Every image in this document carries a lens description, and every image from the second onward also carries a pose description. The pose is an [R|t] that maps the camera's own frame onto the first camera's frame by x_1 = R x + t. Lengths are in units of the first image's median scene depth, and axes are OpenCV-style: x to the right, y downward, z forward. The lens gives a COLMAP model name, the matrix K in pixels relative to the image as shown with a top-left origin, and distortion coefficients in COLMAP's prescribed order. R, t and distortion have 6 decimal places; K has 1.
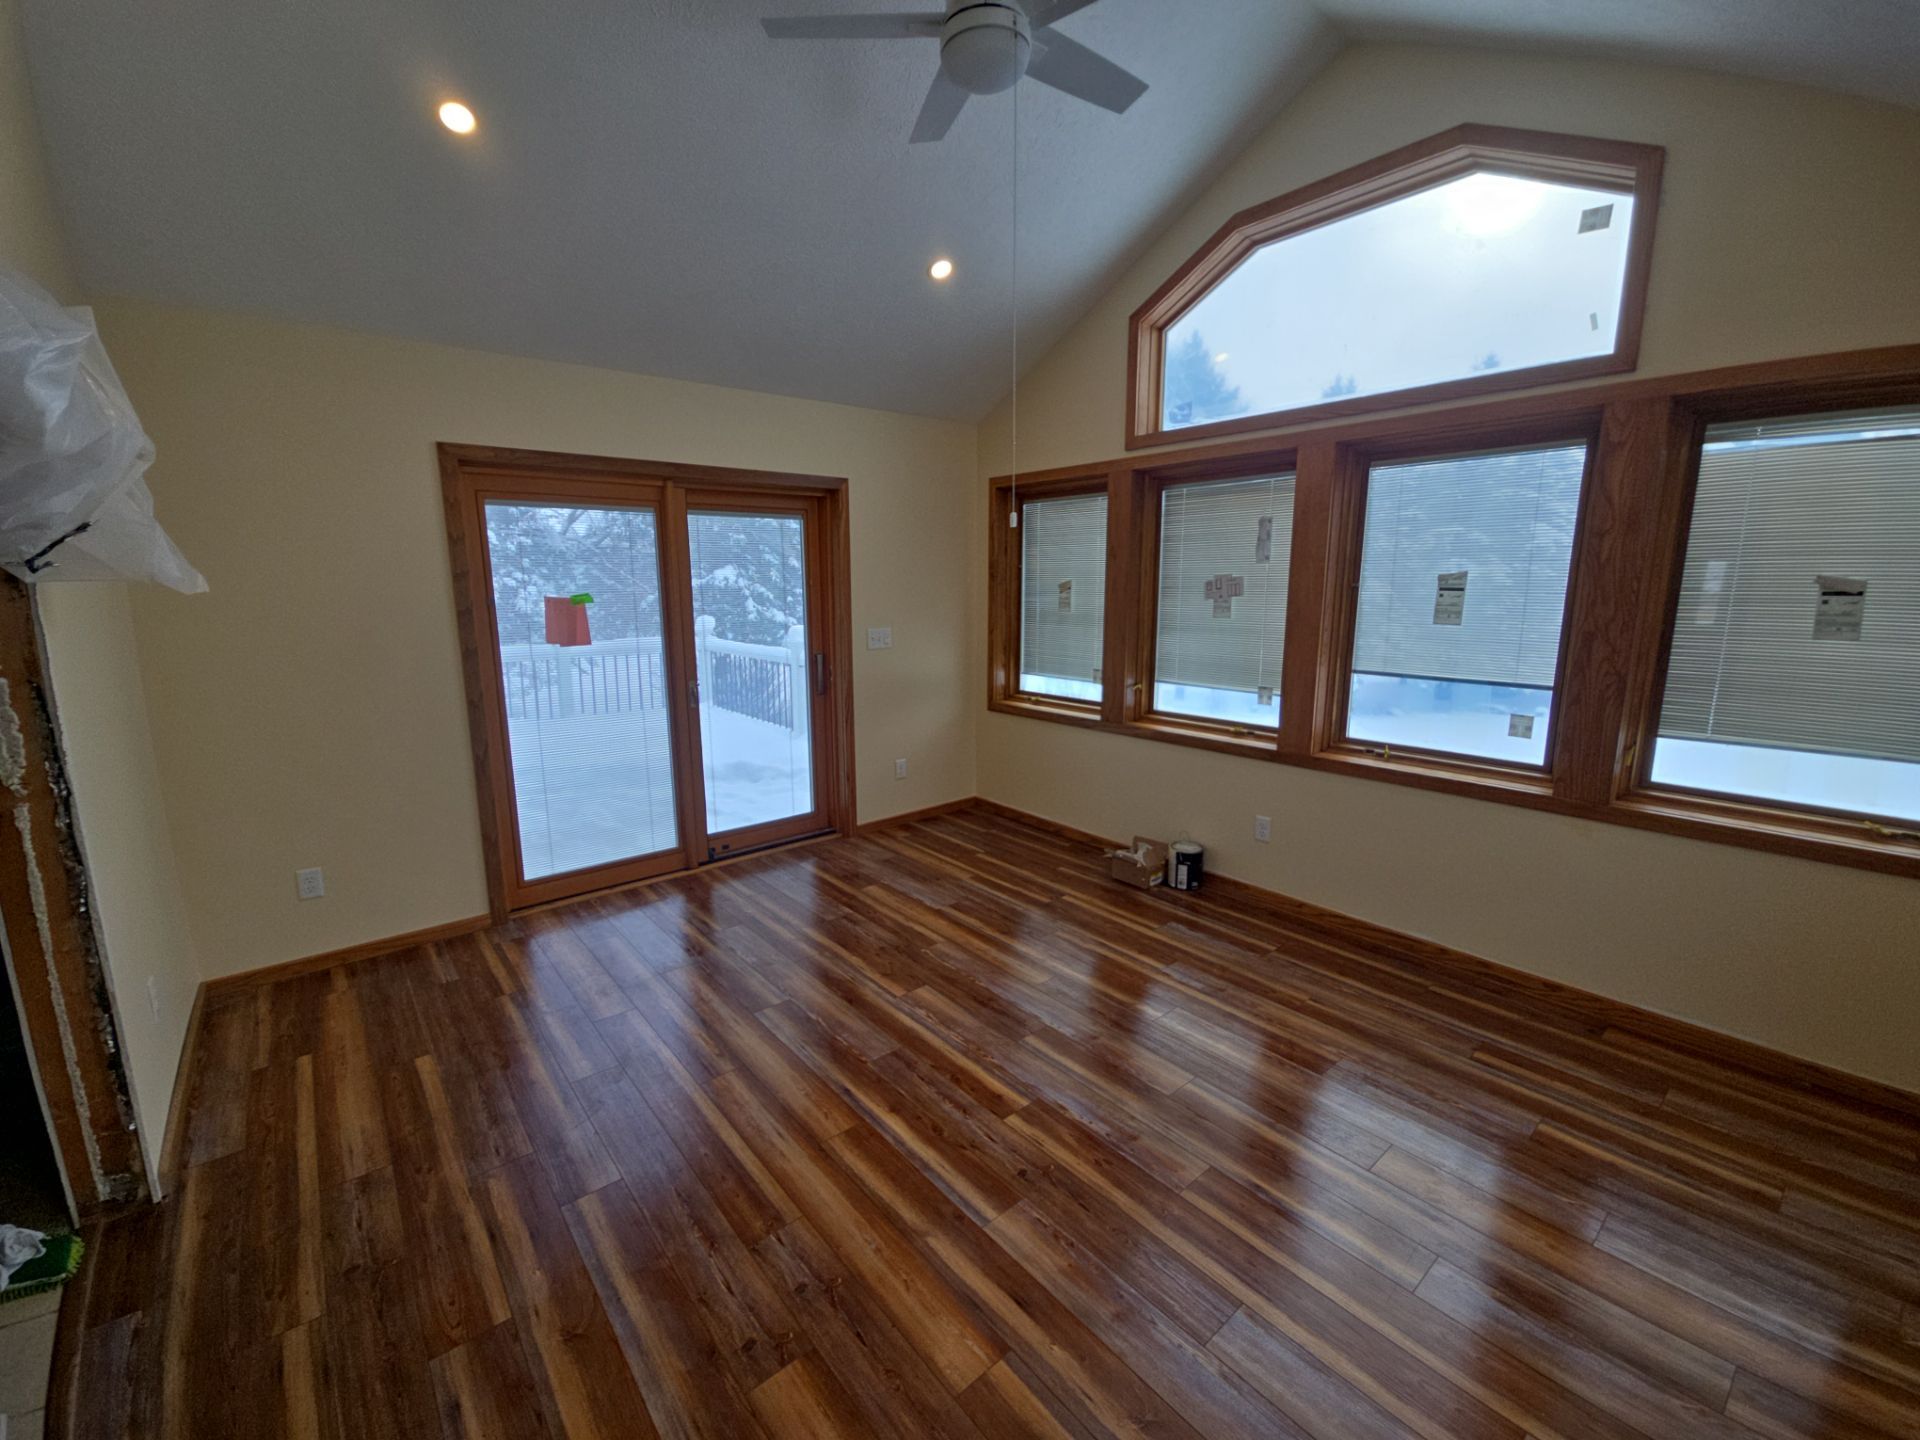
lens RADIAL K [[794.3, 0, 950.3], [0, 794.3, 718.6], [0, 0, 1]] dist [0.007668, -0.006234]
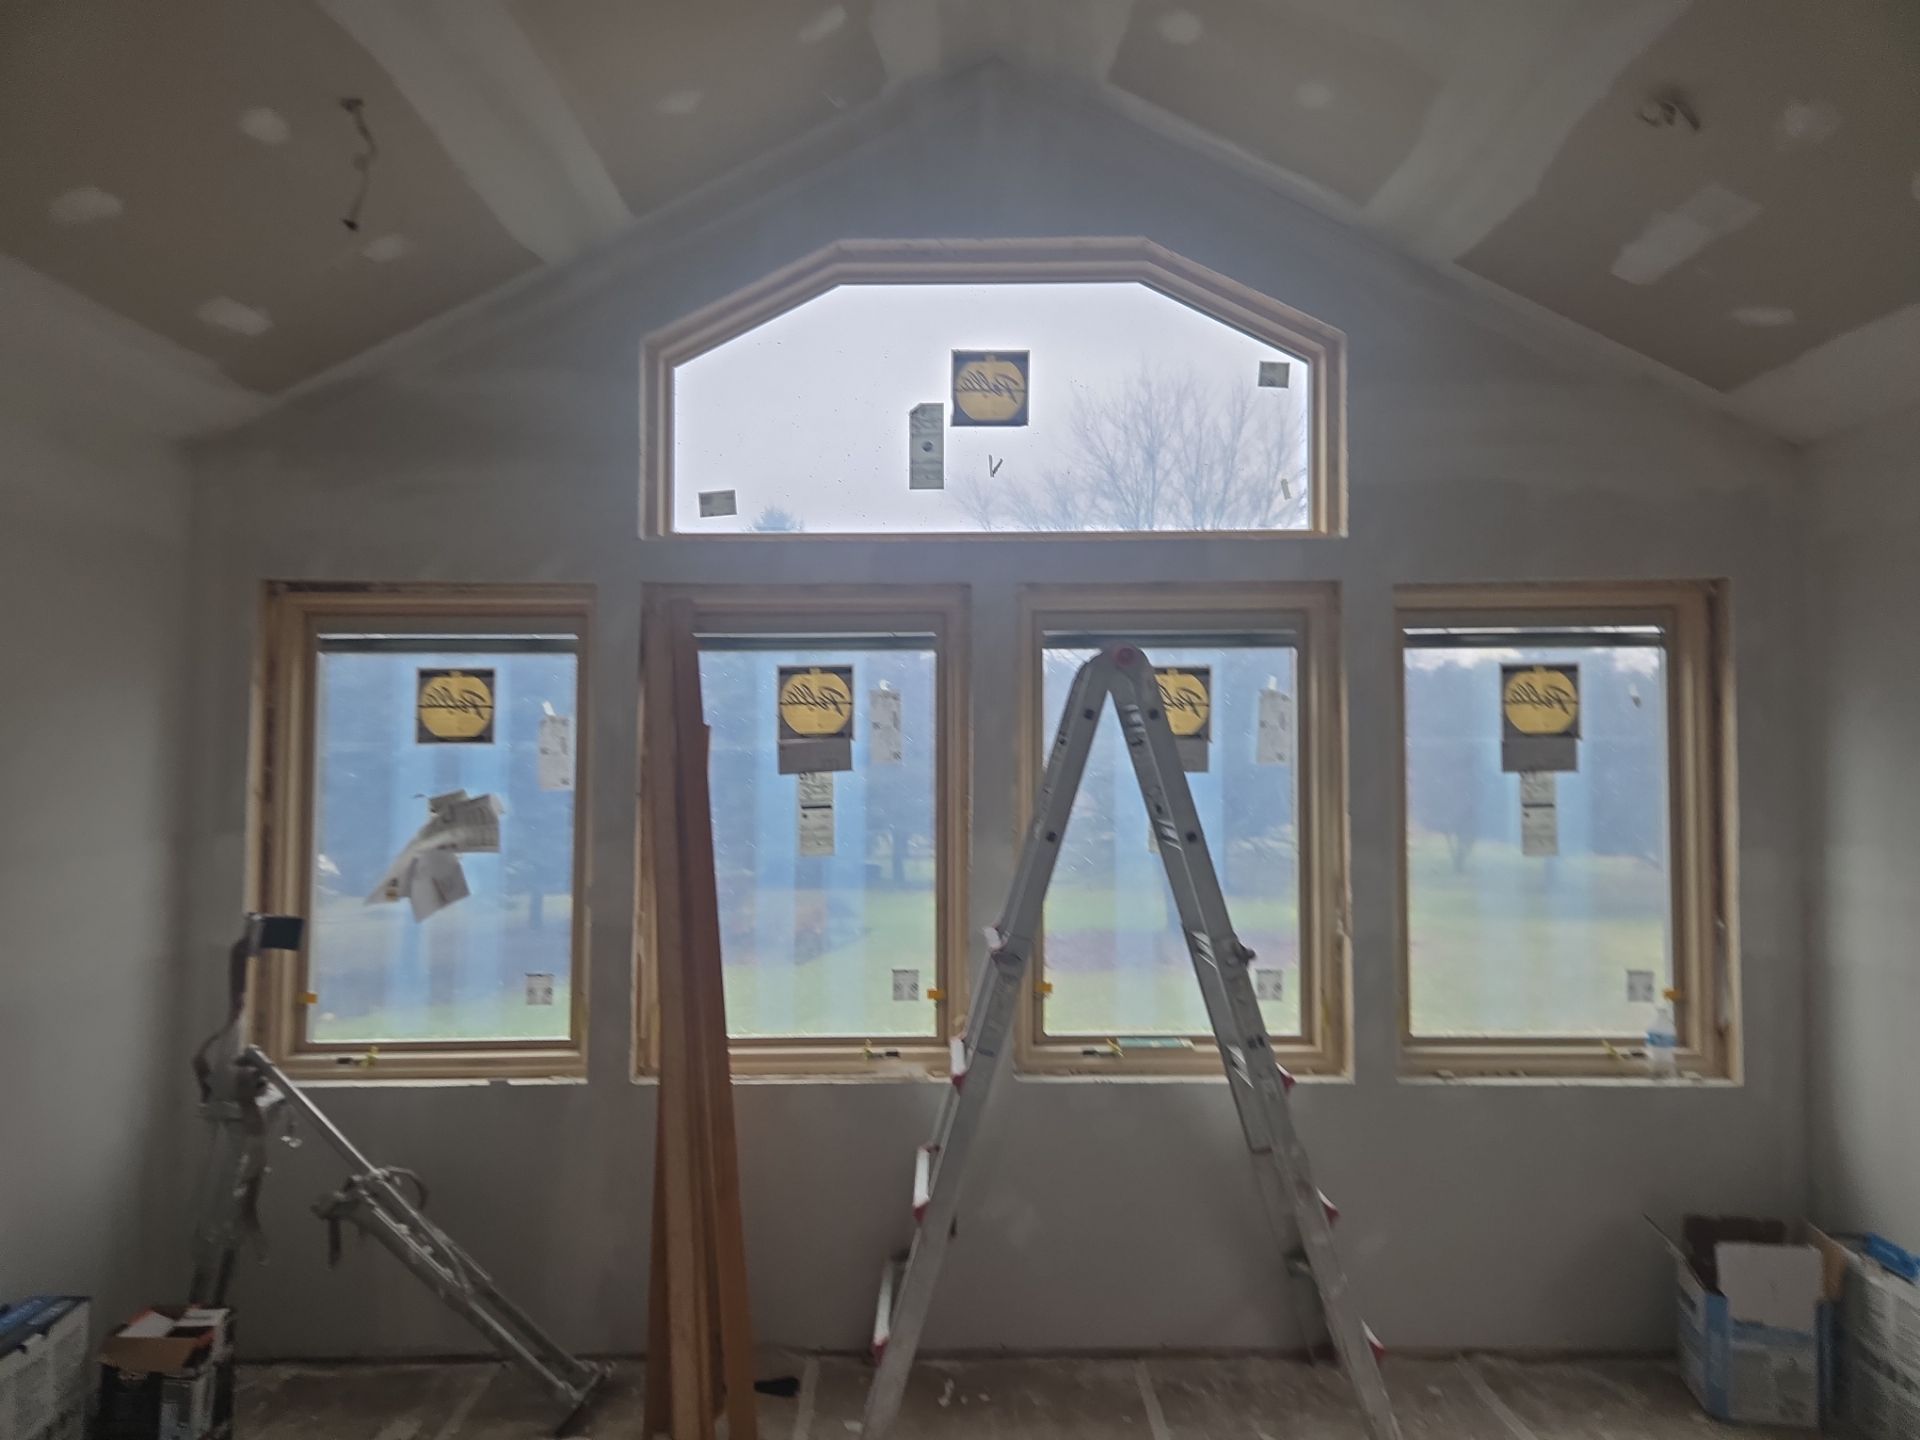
lens RADIAL K [[1252.9, 0, 944.7], [0, 1252.9, 724.4], [0, 0, 1]] dist [0.034182, -0.004356]
pose [[0.633148, 0.035889, 0.773198, -0.403457], [0.139168, 0.977368, -0.159326, -0.085395], [-0.761417, 0.208481, 0.613824, 0.466217]]
